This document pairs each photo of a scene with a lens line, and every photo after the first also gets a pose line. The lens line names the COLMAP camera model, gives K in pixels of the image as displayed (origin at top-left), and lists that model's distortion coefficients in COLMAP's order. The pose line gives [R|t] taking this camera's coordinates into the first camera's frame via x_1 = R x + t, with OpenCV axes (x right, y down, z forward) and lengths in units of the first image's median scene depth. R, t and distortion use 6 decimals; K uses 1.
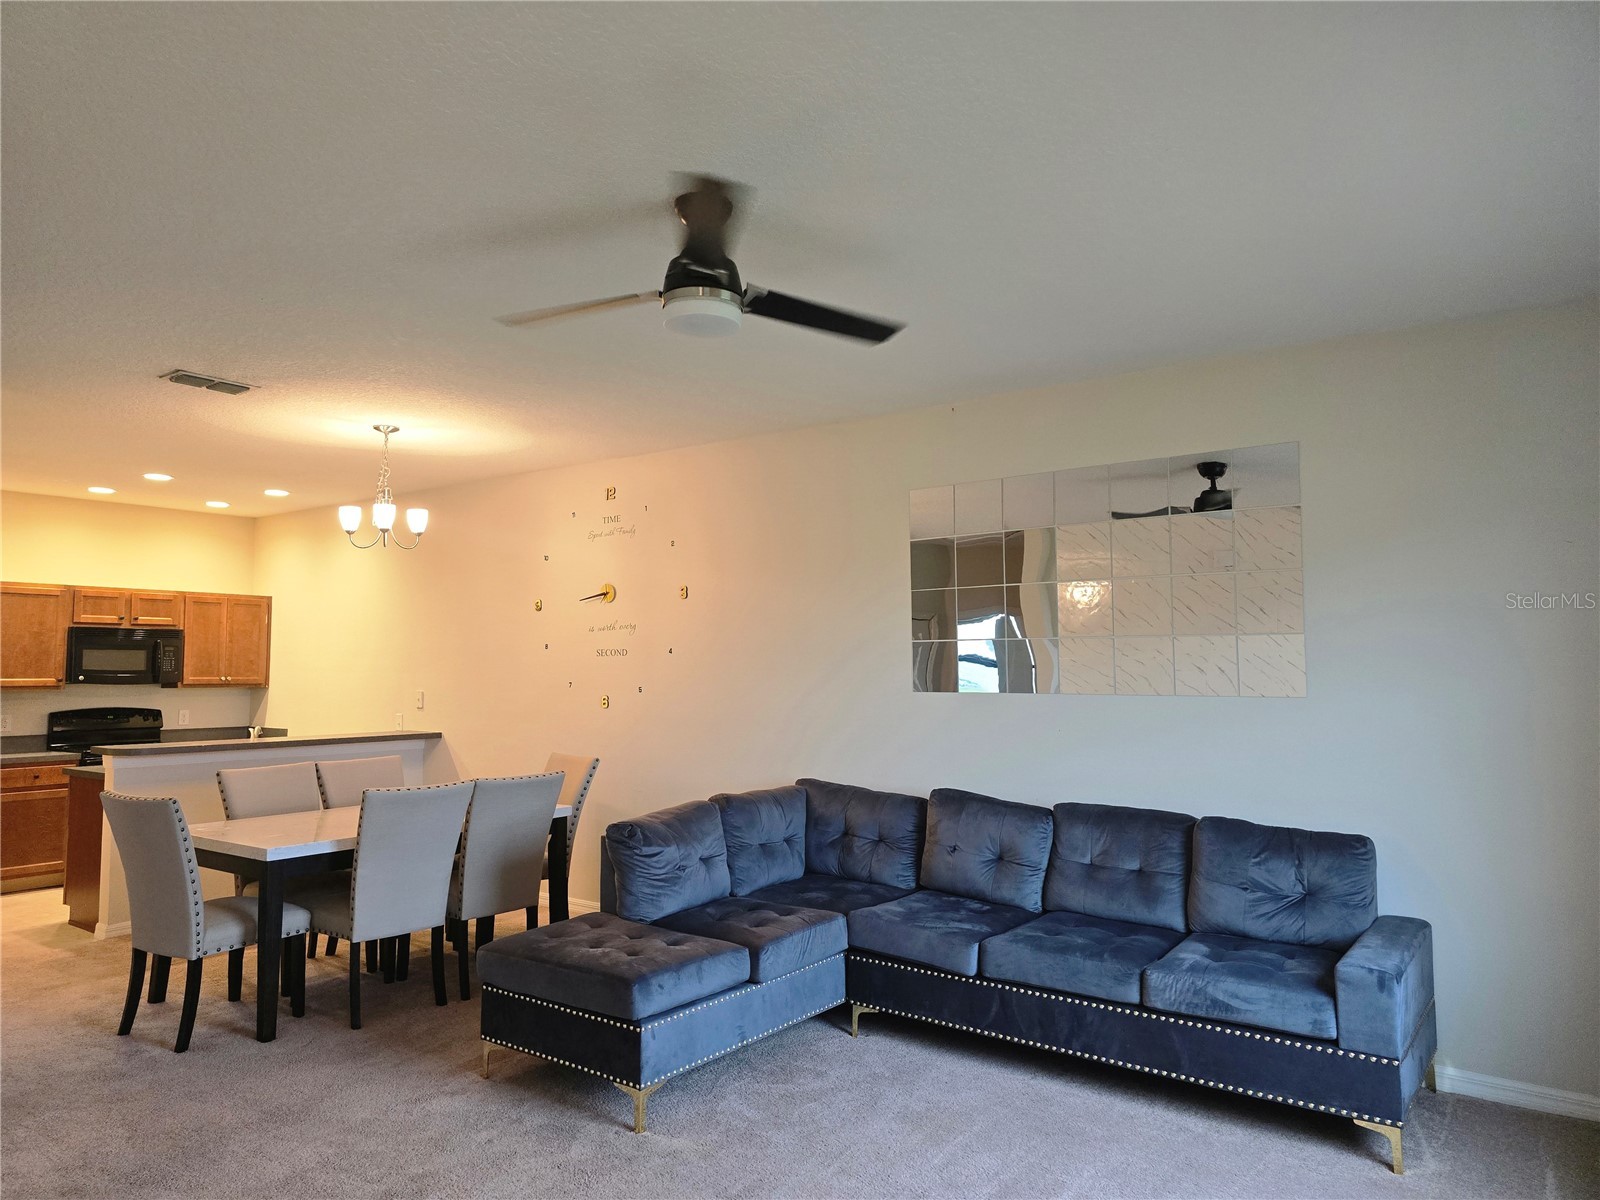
lens RADIAL K [[1077.7, 0, 794.7], [0, 1077.7, 594.2], [0, 0, 1]] dist [0.066386, -0.057955]
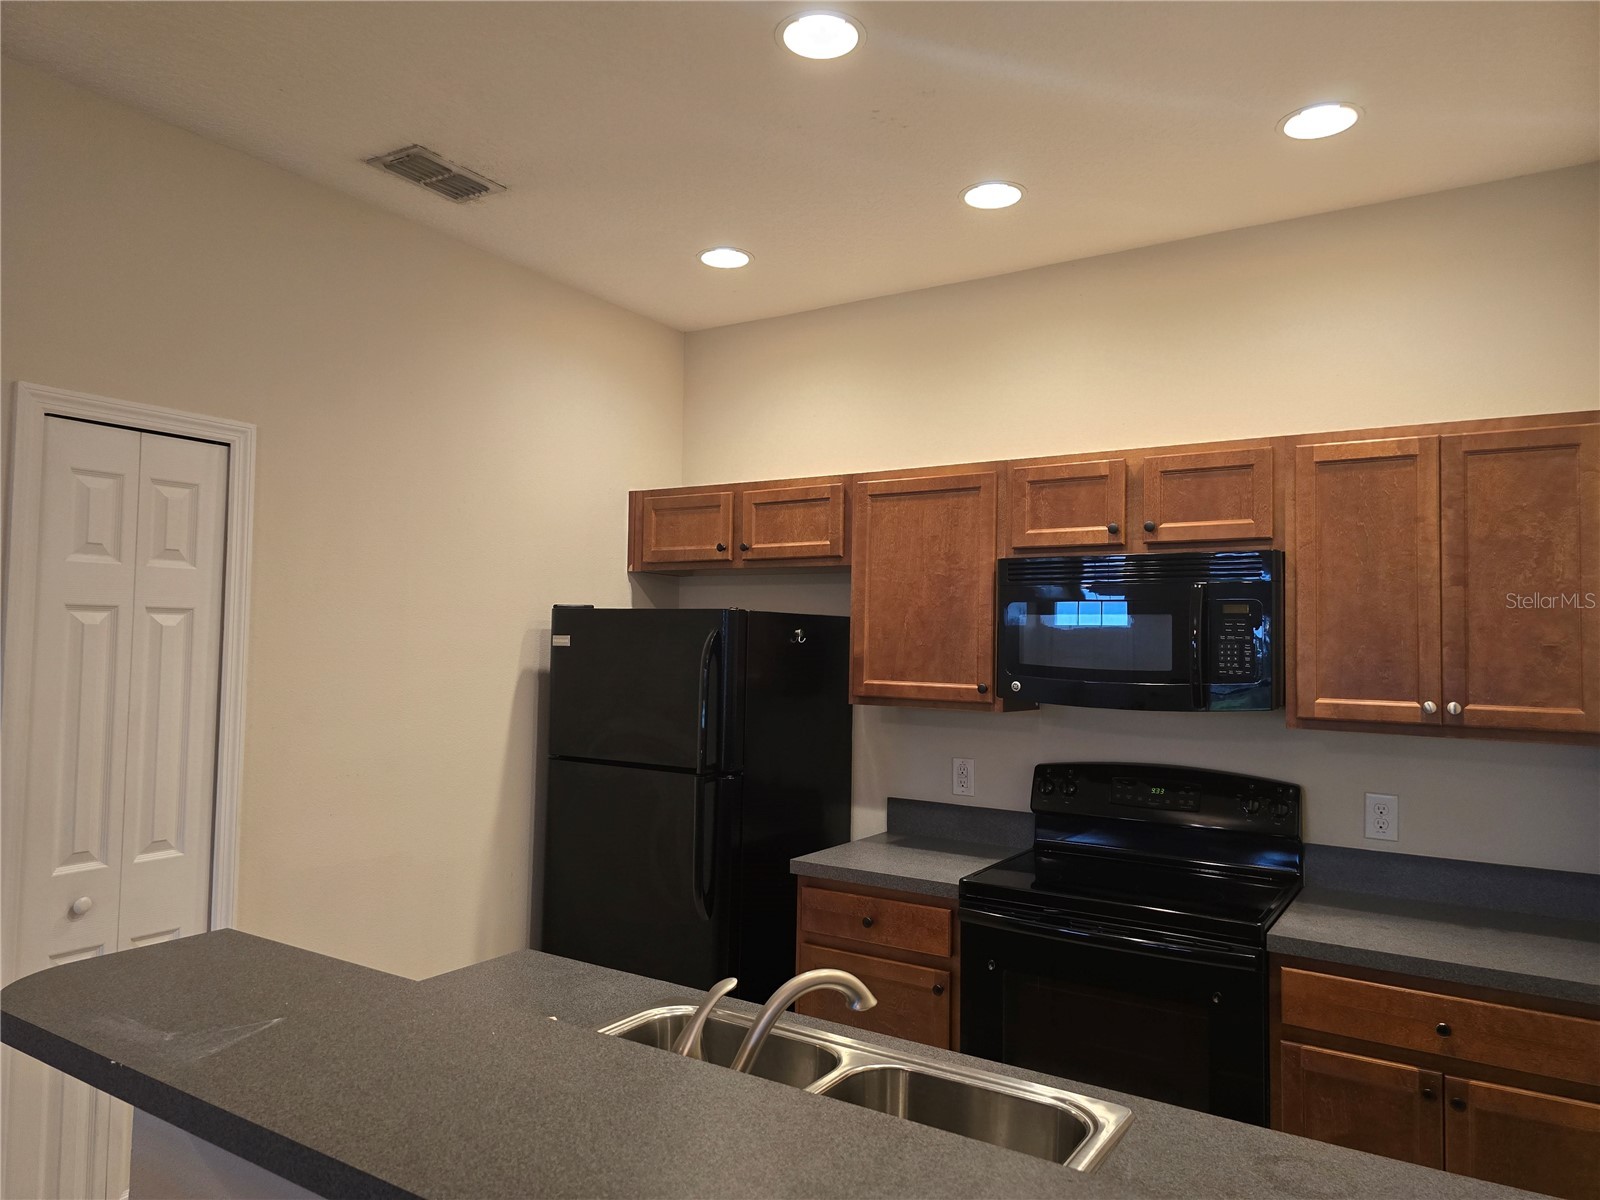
lens RADIAL K [[1077.7, 0, 794.7], [0, 1077.7, 594.2], [0, 0, 1]] dist [0.066386, -0.057955]
pose [[0.064484, -0.041451, -0.997057, -0.250075], [0.057701, 0.997620, -0.037742, 0.050727], [0.996249, -0.055097, 0.066722, 0.853577]]
